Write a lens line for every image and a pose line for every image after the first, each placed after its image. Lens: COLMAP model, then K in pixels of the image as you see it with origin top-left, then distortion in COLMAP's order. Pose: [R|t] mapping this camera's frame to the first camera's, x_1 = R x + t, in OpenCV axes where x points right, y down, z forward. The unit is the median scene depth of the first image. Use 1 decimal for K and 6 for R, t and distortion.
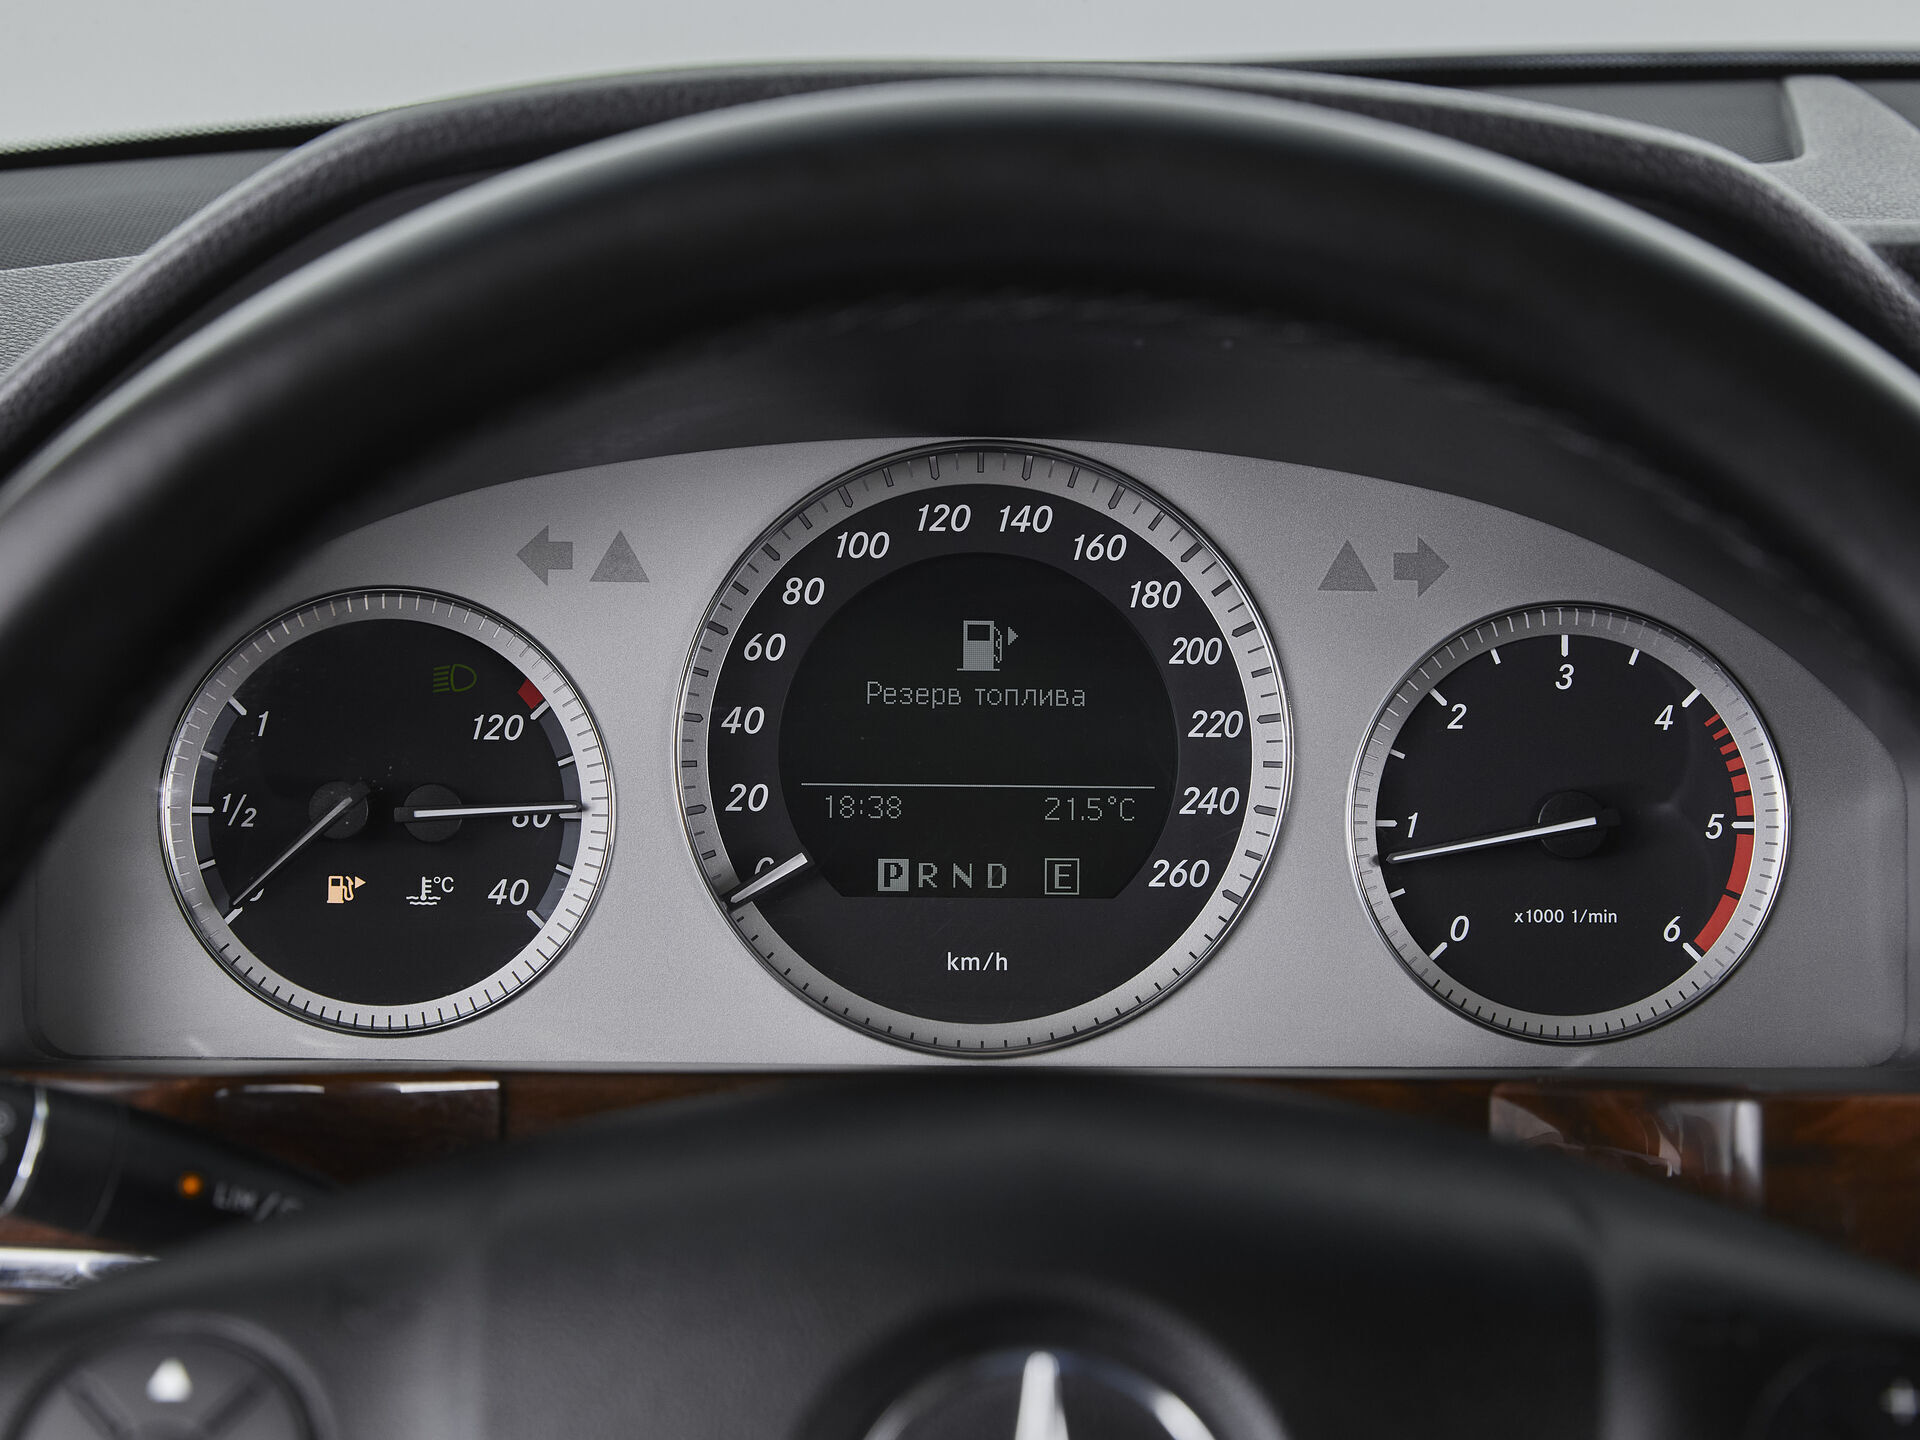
lens RADIAL K [[3732.7, 0, 966.0], [0, 3732.7, 713.2], [0, 0, 1]] dist [-0.073560, 0.000000]
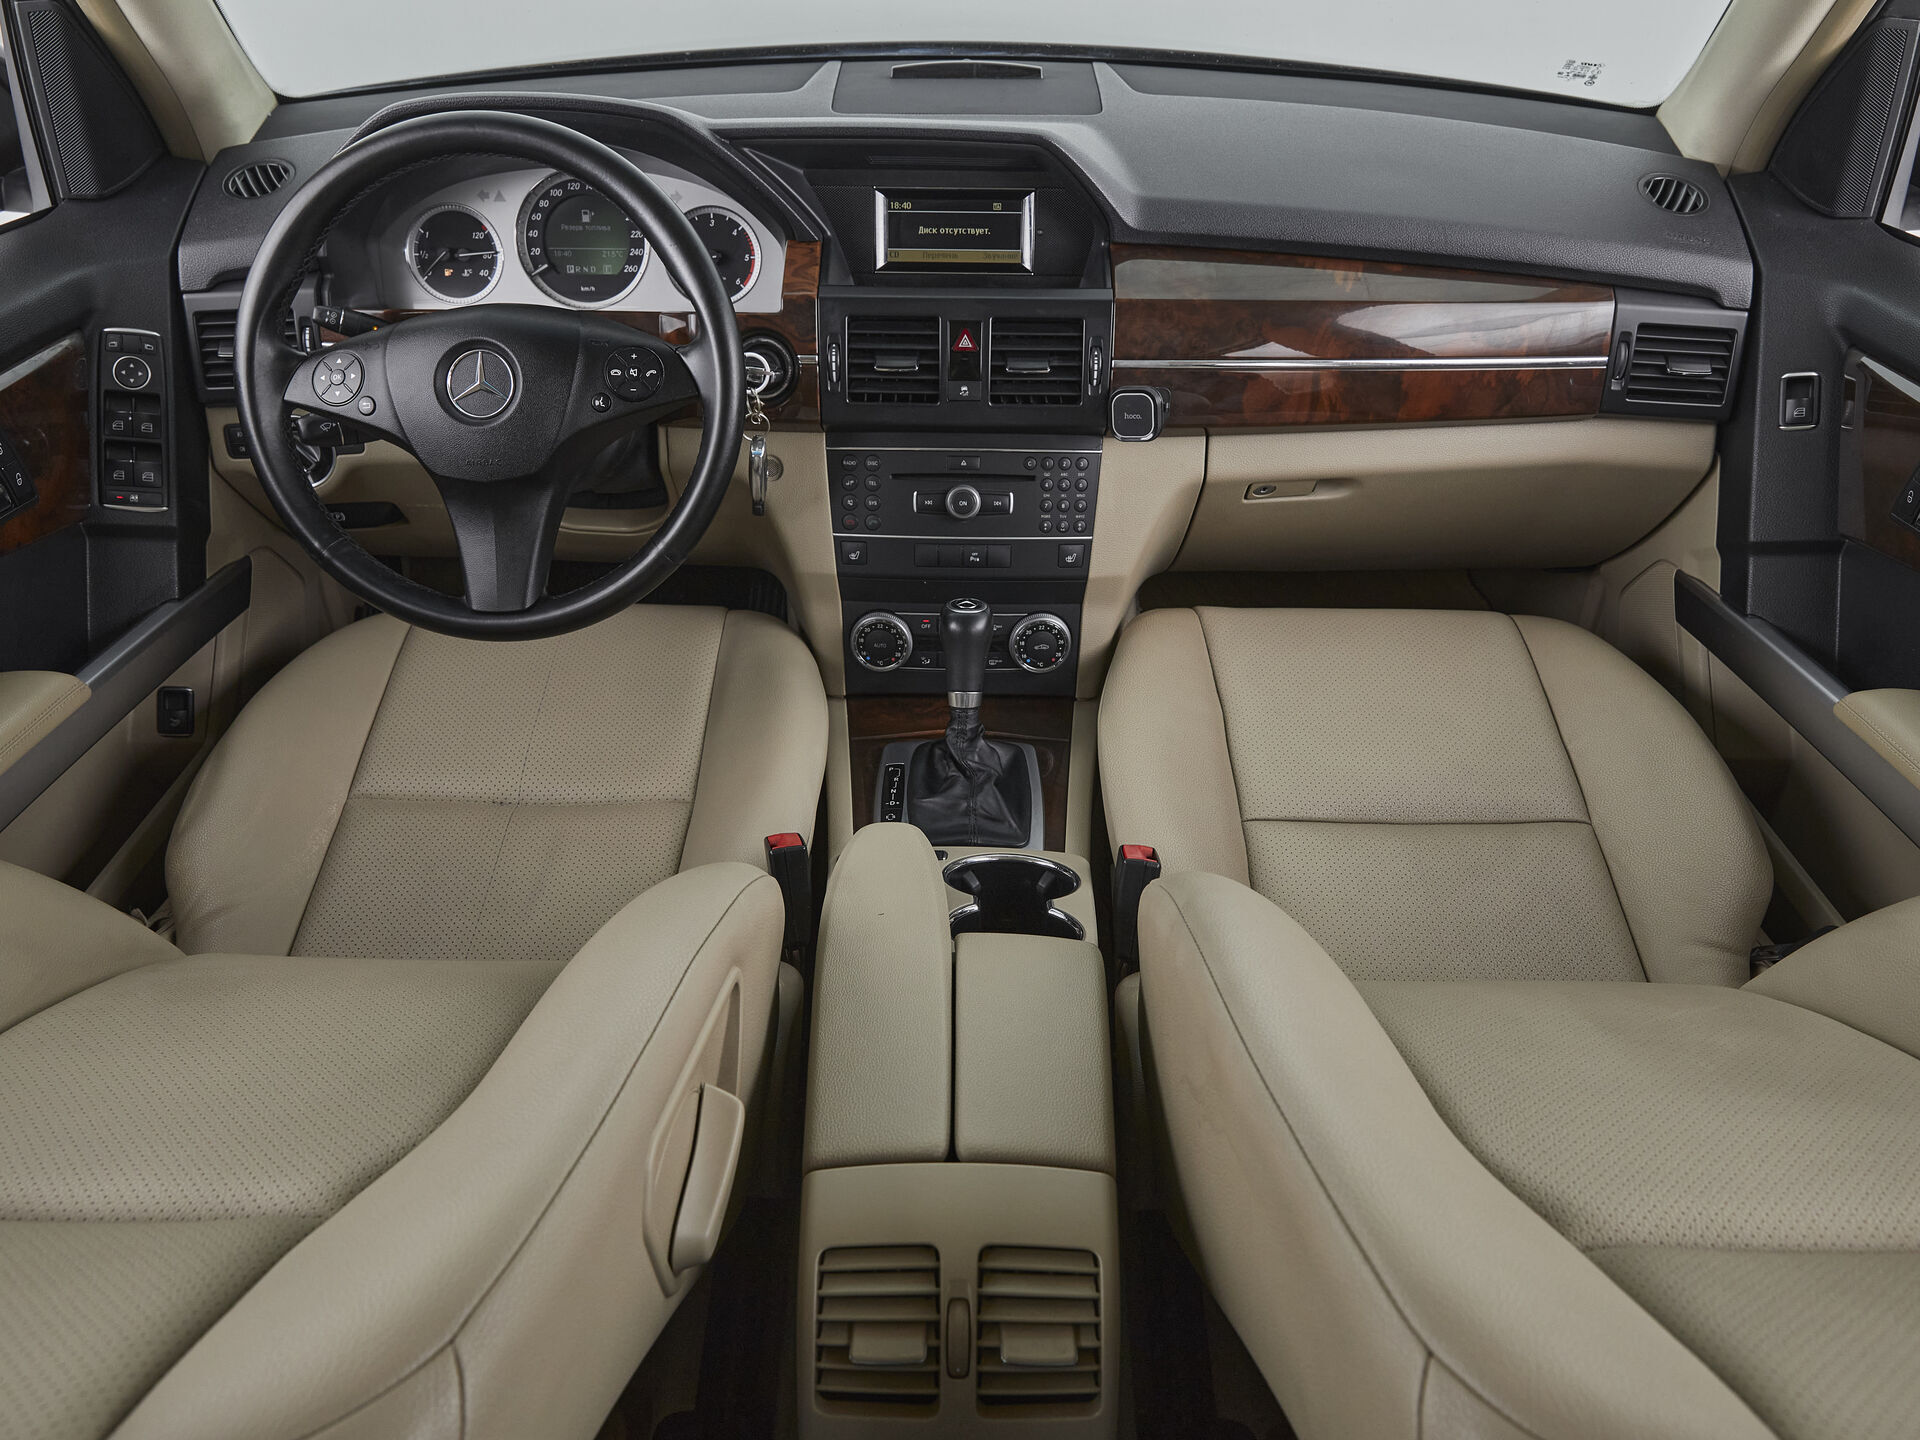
lens RADIAL K [[1441.3, 0, 959.8], [0, 1441.3, 731.0], [0, 0, 1]] dist [-0.016022, 0.014212]
pose [[0.999262, 0.011911, -0.036528, 0.532524], [0.000538, 0.946301, 0.323287, 0.009581], [0.038417, -0.323068, 0.945596, -0.836349]]
